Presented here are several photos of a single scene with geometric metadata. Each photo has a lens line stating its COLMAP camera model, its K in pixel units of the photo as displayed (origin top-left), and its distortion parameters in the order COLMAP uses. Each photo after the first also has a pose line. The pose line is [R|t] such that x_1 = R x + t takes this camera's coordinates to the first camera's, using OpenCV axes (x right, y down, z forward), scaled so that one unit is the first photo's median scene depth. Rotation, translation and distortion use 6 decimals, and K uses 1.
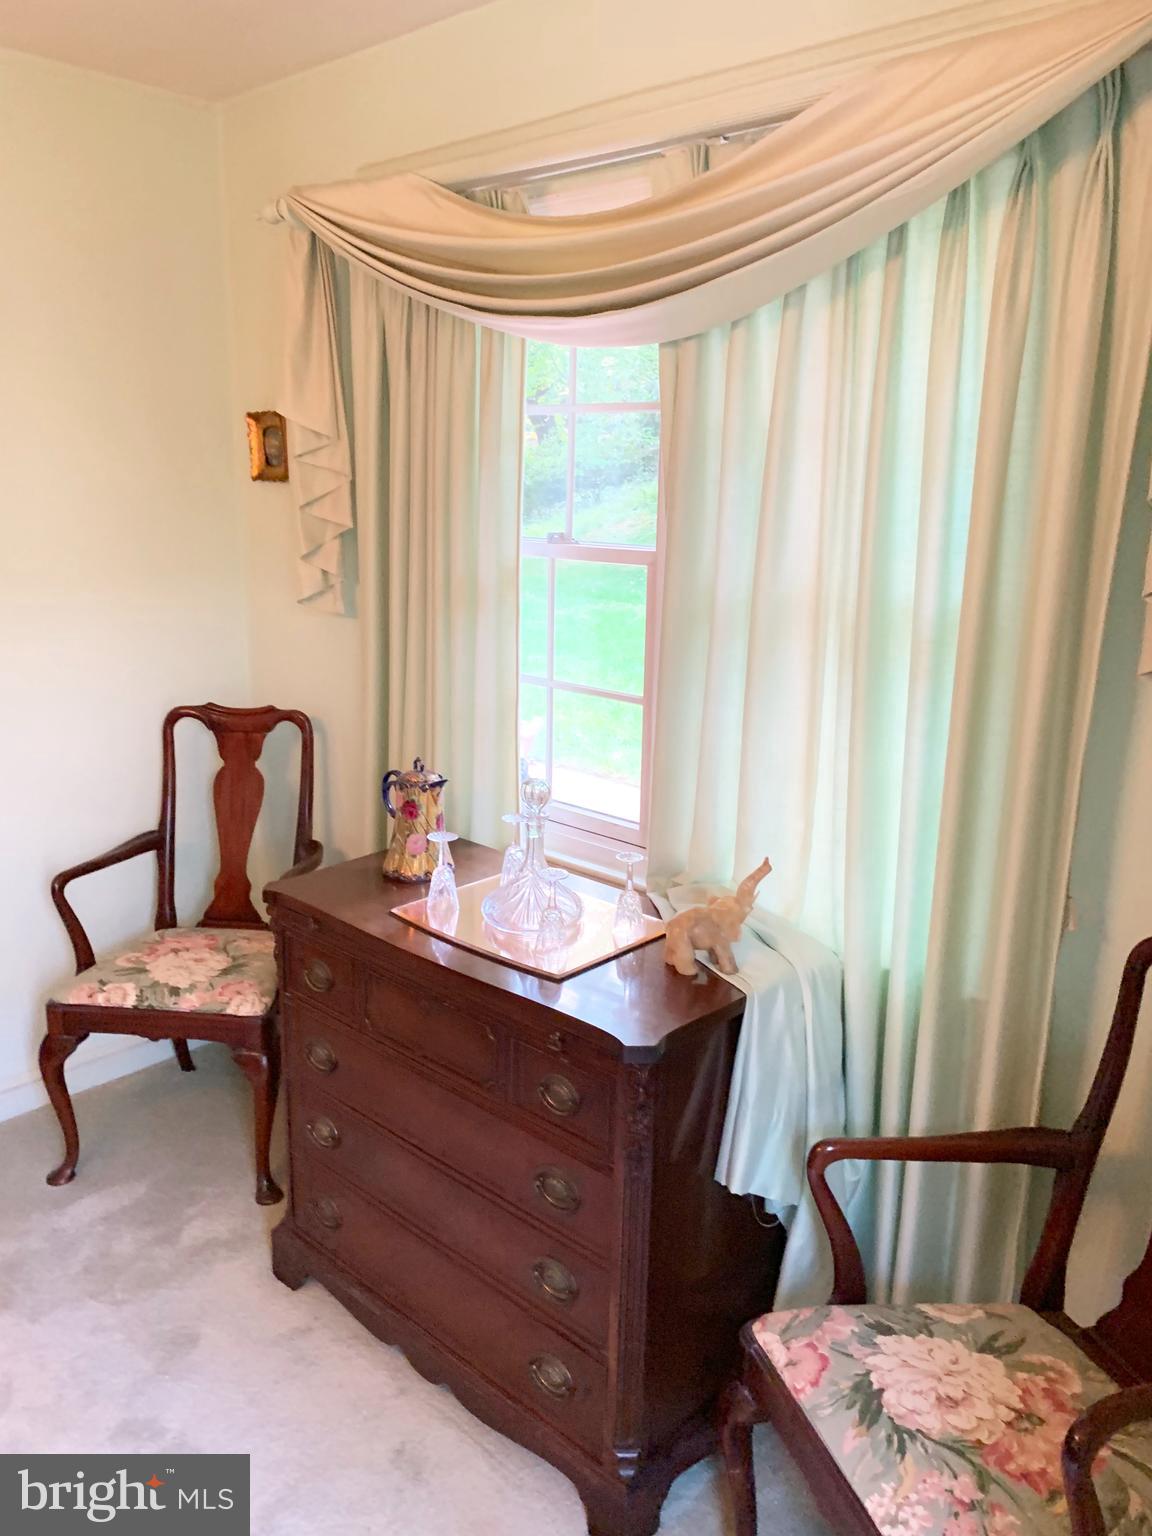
lens RADIAL K [[1176.9, 0, 575.9], [0, 1176.9, 755.2], [0, 0, 1]] dist [-0.001394, -0.000555]
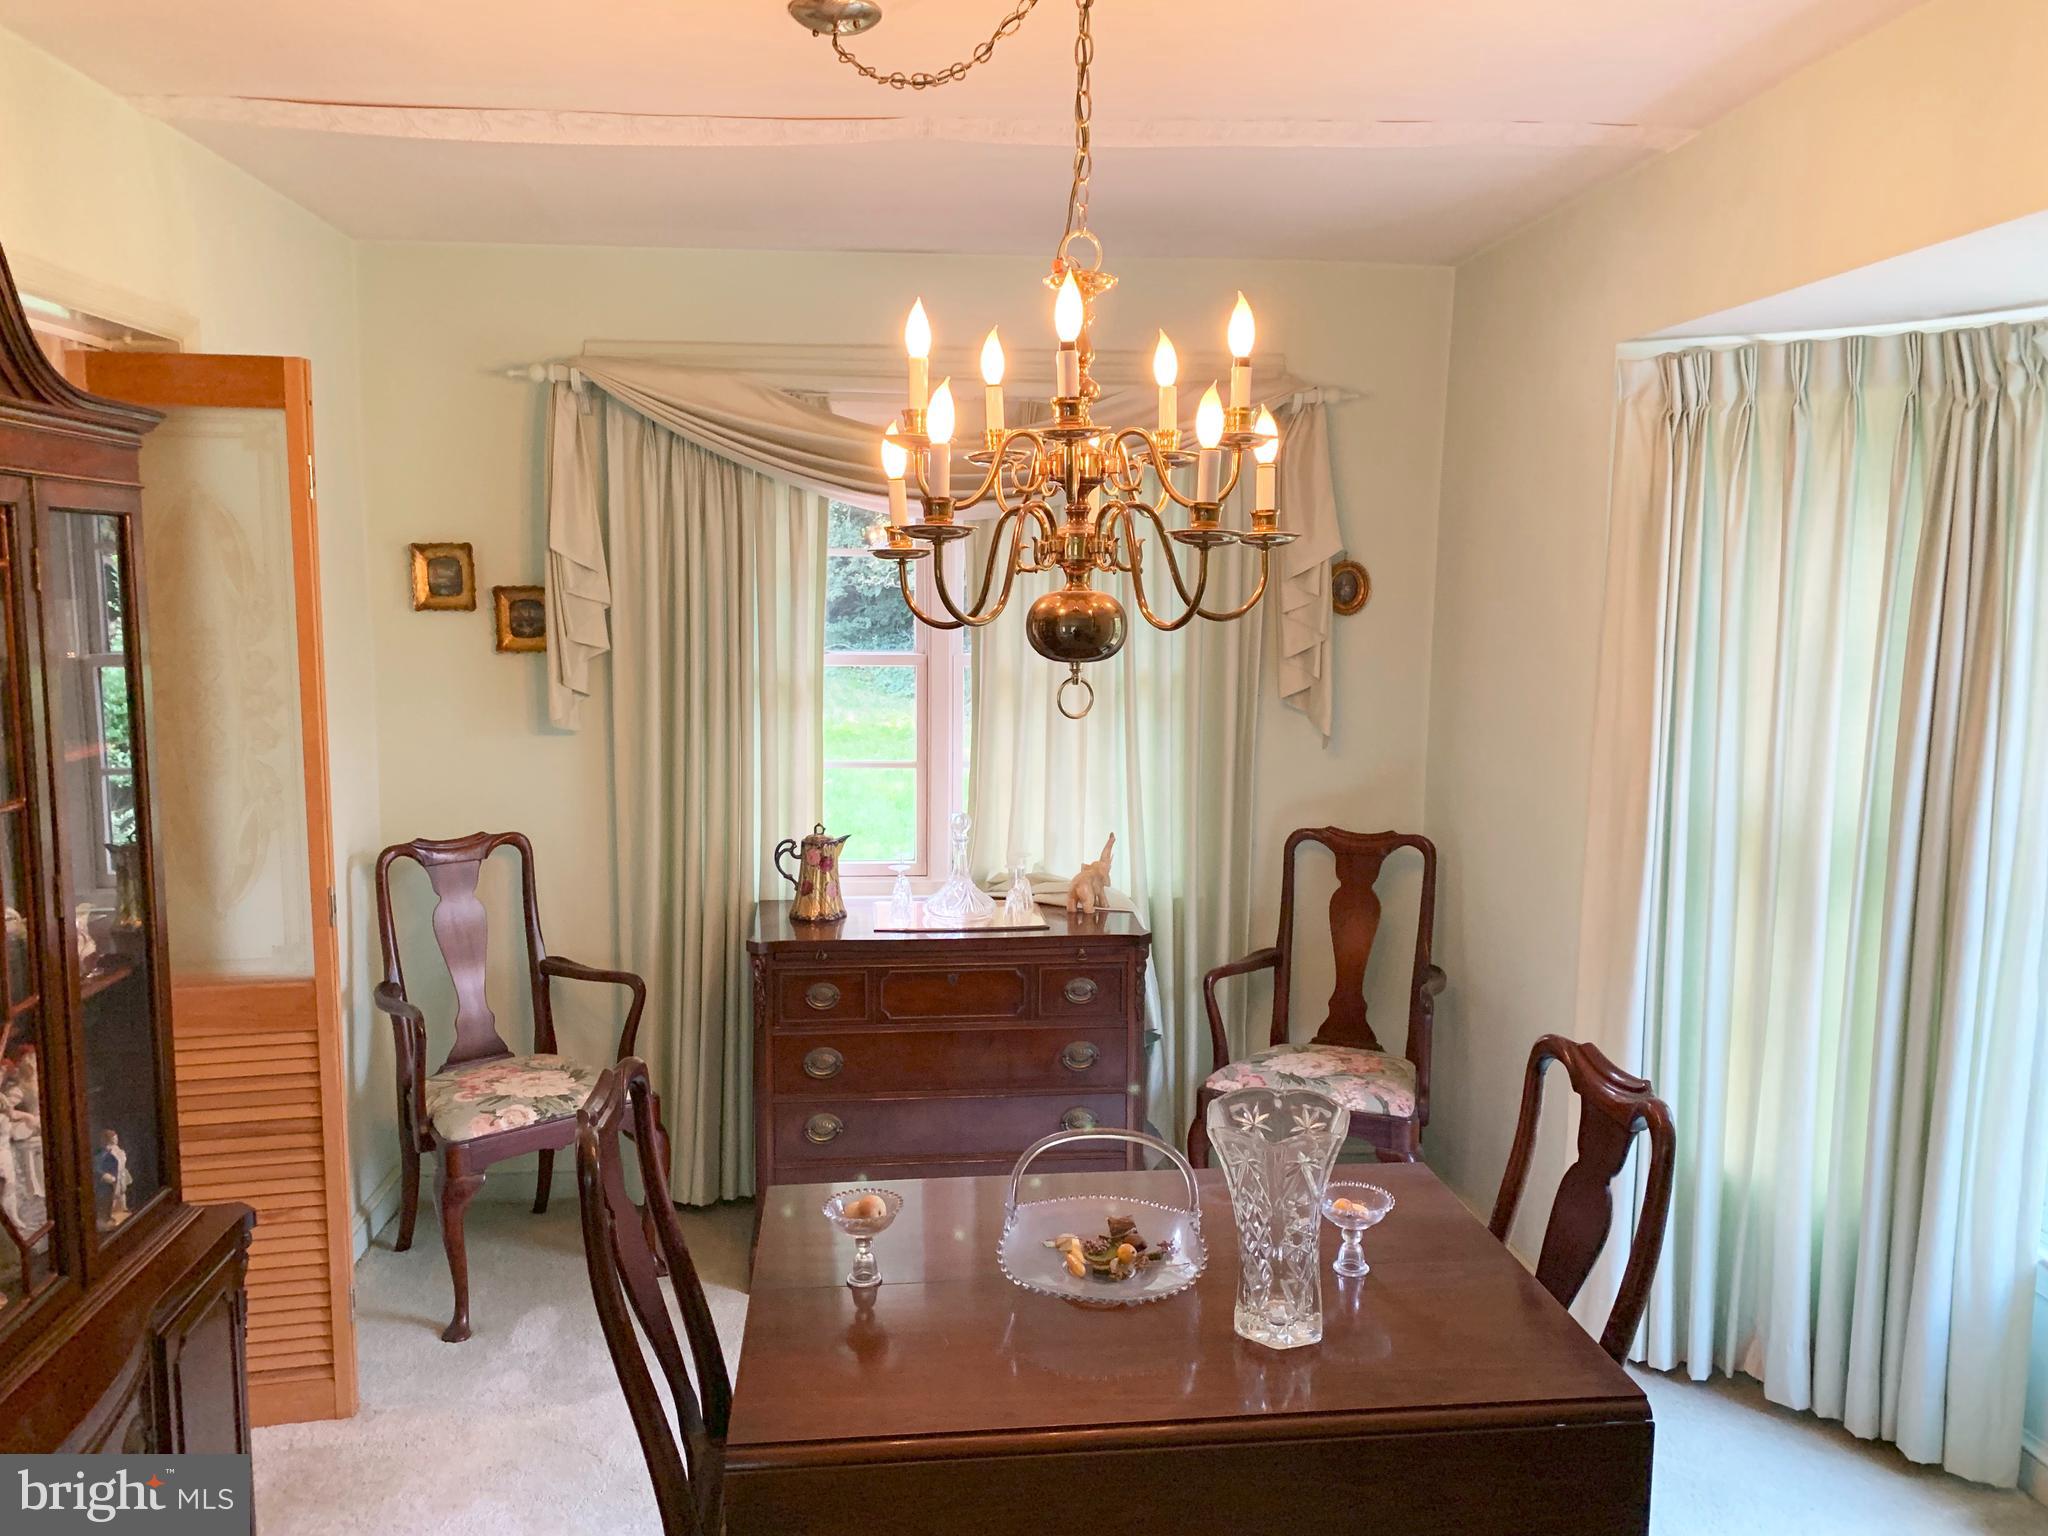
lens RADIAL K [[1569.3, 0, 1022.7], [0, 1569.3, 775.6], [0, 0, 1]] dist [-0.001394, -0.000555]
pose [[0.660280, -0.109414, 0.743007, -1.049358], [0.179598, 0.983629, -0.014754, 0.013848], [-0.729229, 0.143184, 0.669121, -0.254214]]
